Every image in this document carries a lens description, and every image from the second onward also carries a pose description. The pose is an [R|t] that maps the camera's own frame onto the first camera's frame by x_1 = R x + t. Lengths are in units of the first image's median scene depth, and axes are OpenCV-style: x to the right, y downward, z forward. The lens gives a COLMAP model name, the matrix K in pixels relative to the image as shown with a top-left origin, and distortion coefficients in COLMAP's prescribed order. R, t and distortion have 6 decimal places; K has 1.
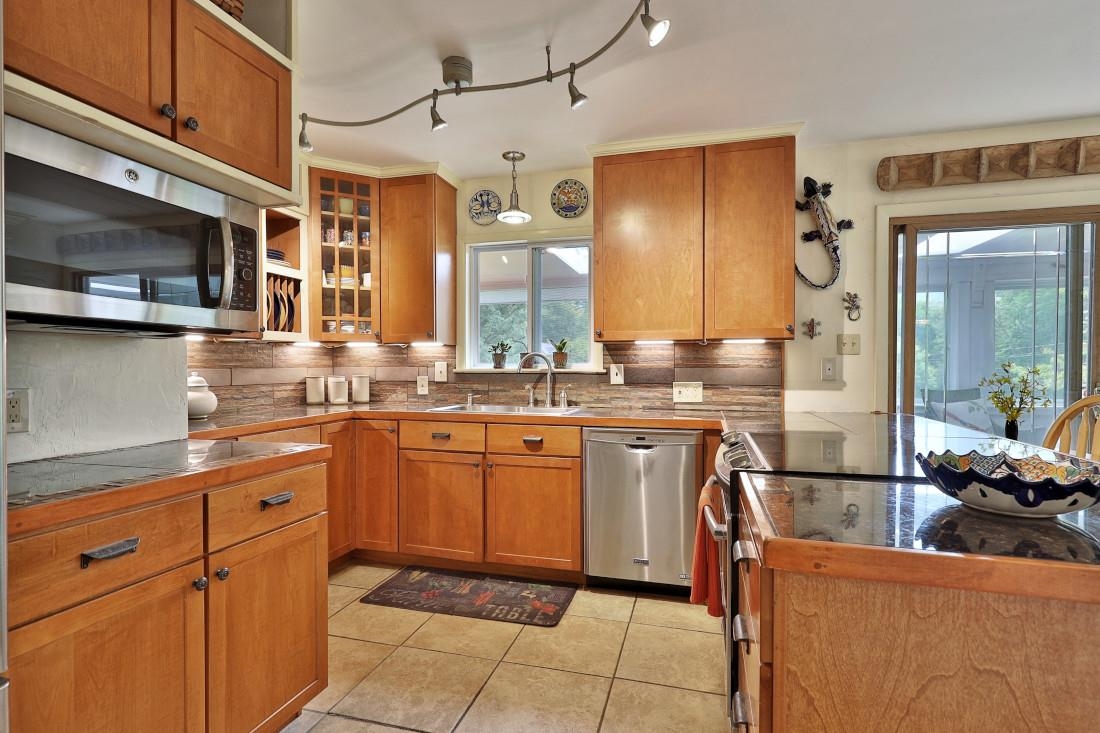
lens RADIAL K [[534.0, 0, 557.0], [0, 534.0, 368.0], [0, 0, 1]] dist [0.002578, -0.000508]
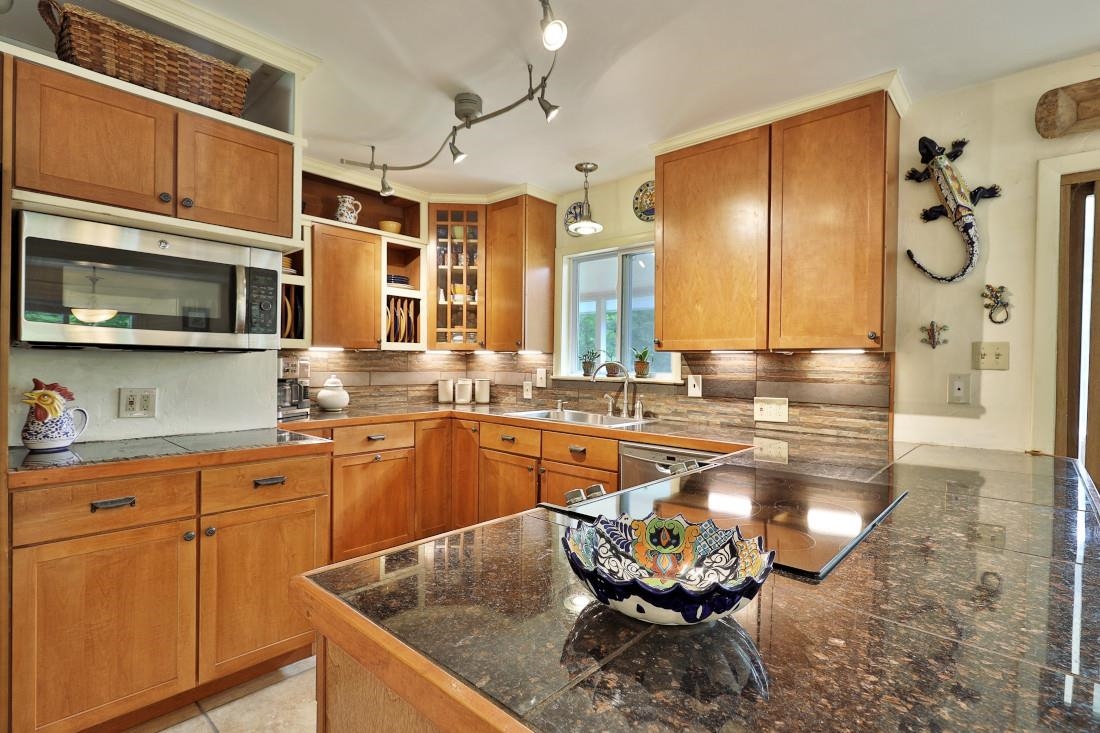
lens RADIAL K [[525.8, 0, 556.4], [0, 525.8, 367.1], [0, 0, 1]] dist [0.001221, -0.000417]
pose [[0.894020, 0.015376, -0.447763, 0.333619], [-0.015709, 0.999872, 0.002970, -0.021613], [0.447751, 0.004379, 0.894147, 0.090003]]
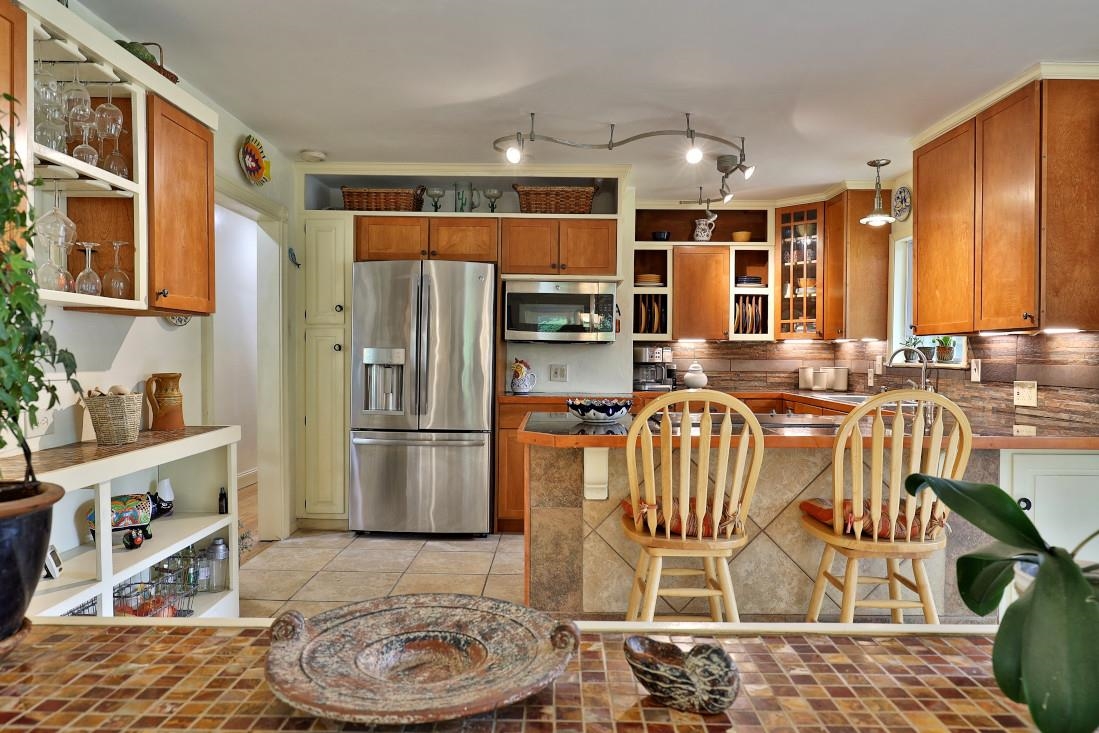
lens RADIAL K [[732.7, 0, 555.8], [0, 732.7, 365.4], [0, 0, 1]] dist [-0.002528, -0.000422]
pose [[0.258030, 0.016138, -0.966002, 1.219320], [-0.013327, 0.999825, 0.013143, -0.003516], [0.966045, 0.009483, 0.258200, 0.006808]]
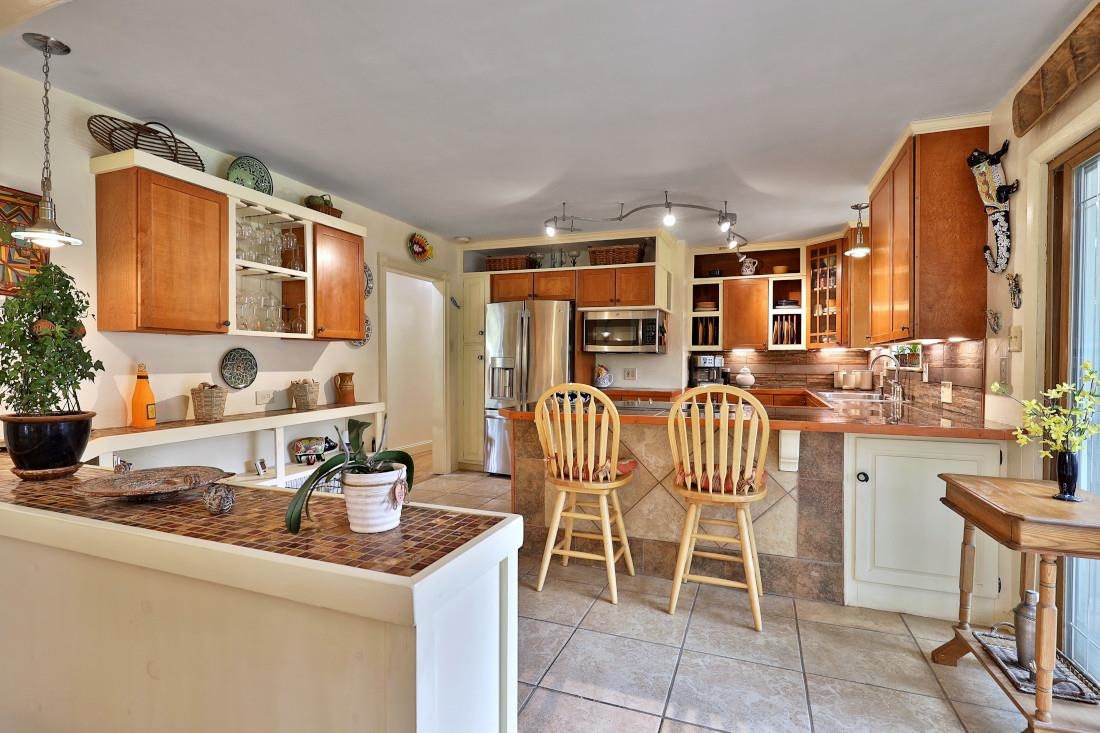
lens RADIAL K [[534.0, 0, 557.0], [0, 534.0, 368.0], [0, 0, 1]] dist [0.002578, -0.000508]
pose [[-0.102151, 0.013267, -0.994680, 1.379018], [-0.008706, 0.999861, 0.014230, -0.007353], [0.994731, 0.010113, -0.102021, 0.407335]]
